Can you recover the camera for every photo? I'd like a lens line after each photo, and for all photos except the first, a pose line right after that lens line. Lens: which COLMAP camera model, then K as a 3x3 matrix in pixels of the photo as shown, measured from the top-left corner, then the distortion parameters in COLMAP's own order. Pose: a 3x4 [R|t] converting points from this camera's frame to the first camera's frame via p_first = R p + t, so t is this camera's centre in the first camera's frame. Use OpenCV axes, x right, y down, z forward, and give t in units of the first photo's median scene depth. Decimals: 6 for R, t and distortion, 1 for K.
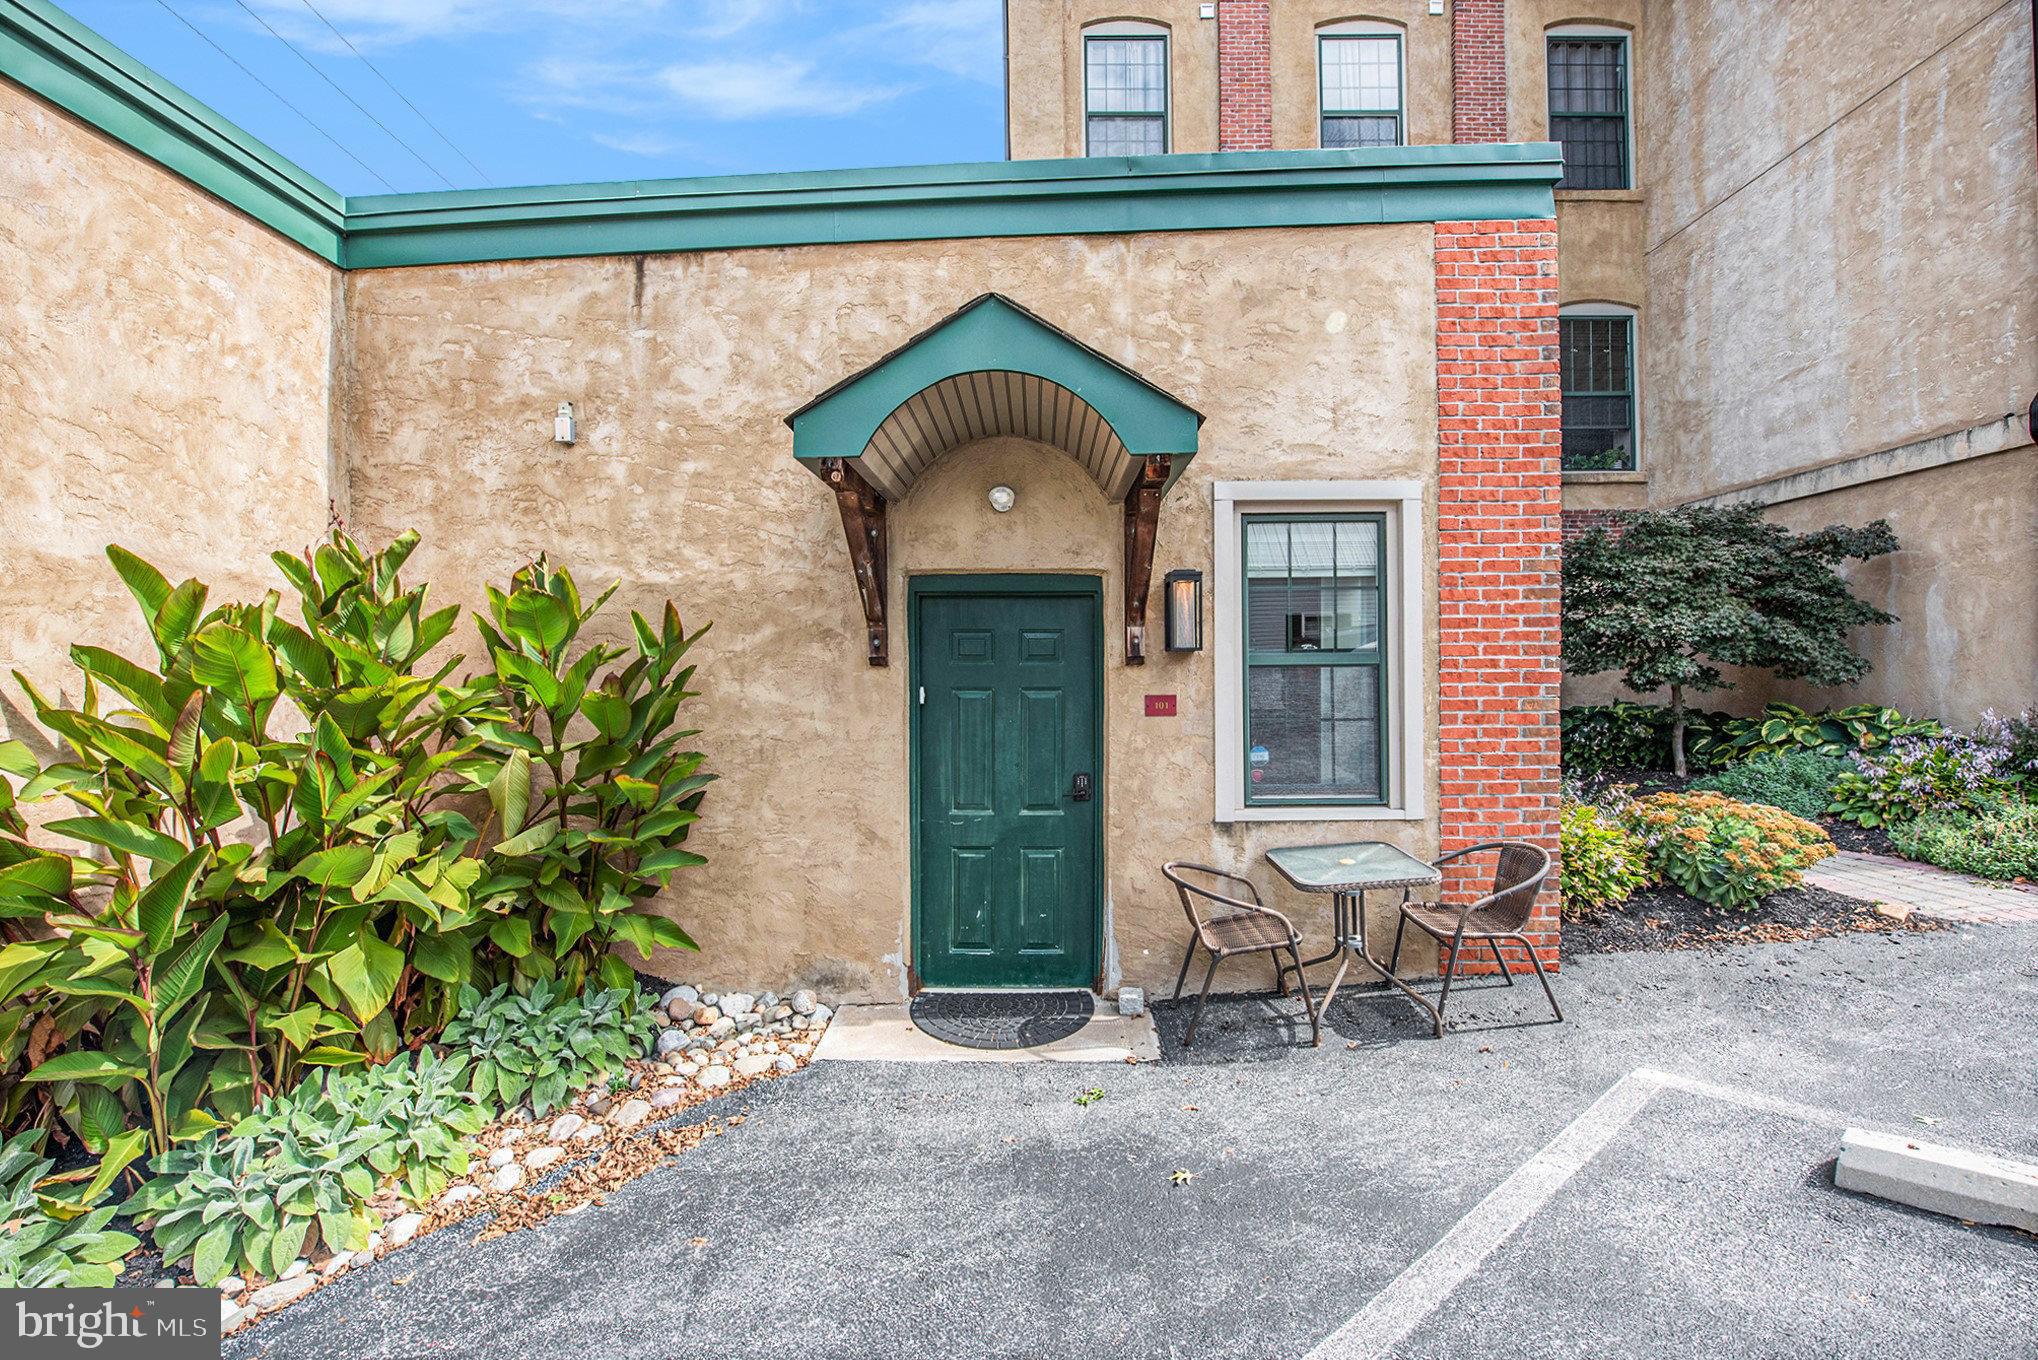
lens RADIAL K [[833.1, 0, 1022.6], [0, 833.1, 643.9], [0, 0, 1]] dist [-0.018729, -0.000084]
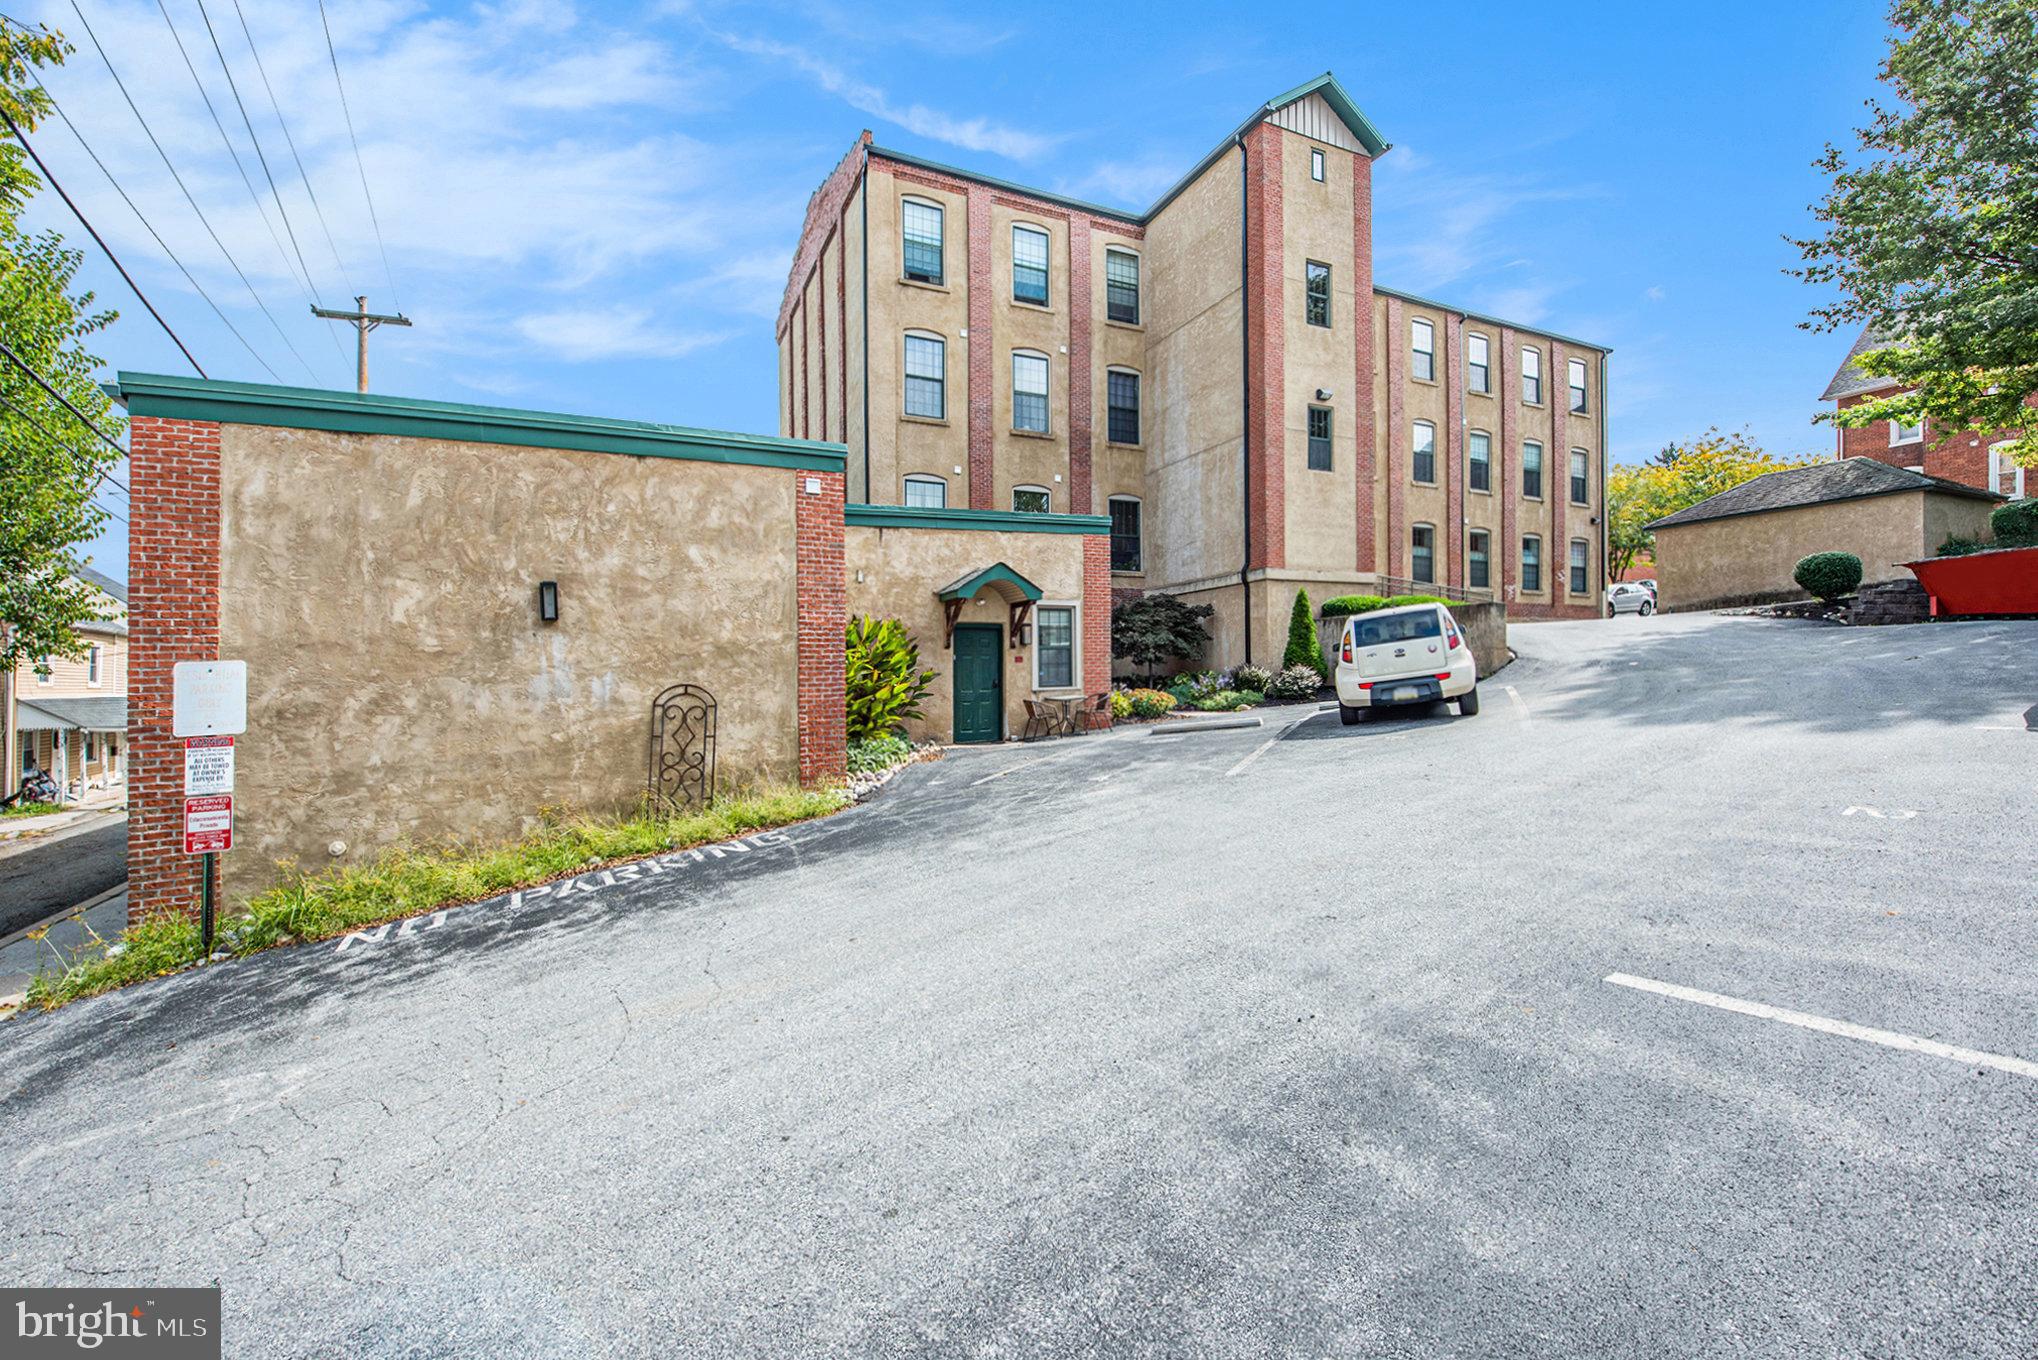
lens RADIAL K [[833.1, 0, 1022.6], [0, 833.1, 643.9], [0, 0, 1]] dist [-0.018729, -0.000084]
pose [[0.892433, 0.007862, 0.451112, -0.830866], [0.000235, 0.999840, -0.017890, 0.039410], [-0.451180, 0.016071, 0.892288, -1.290059]]
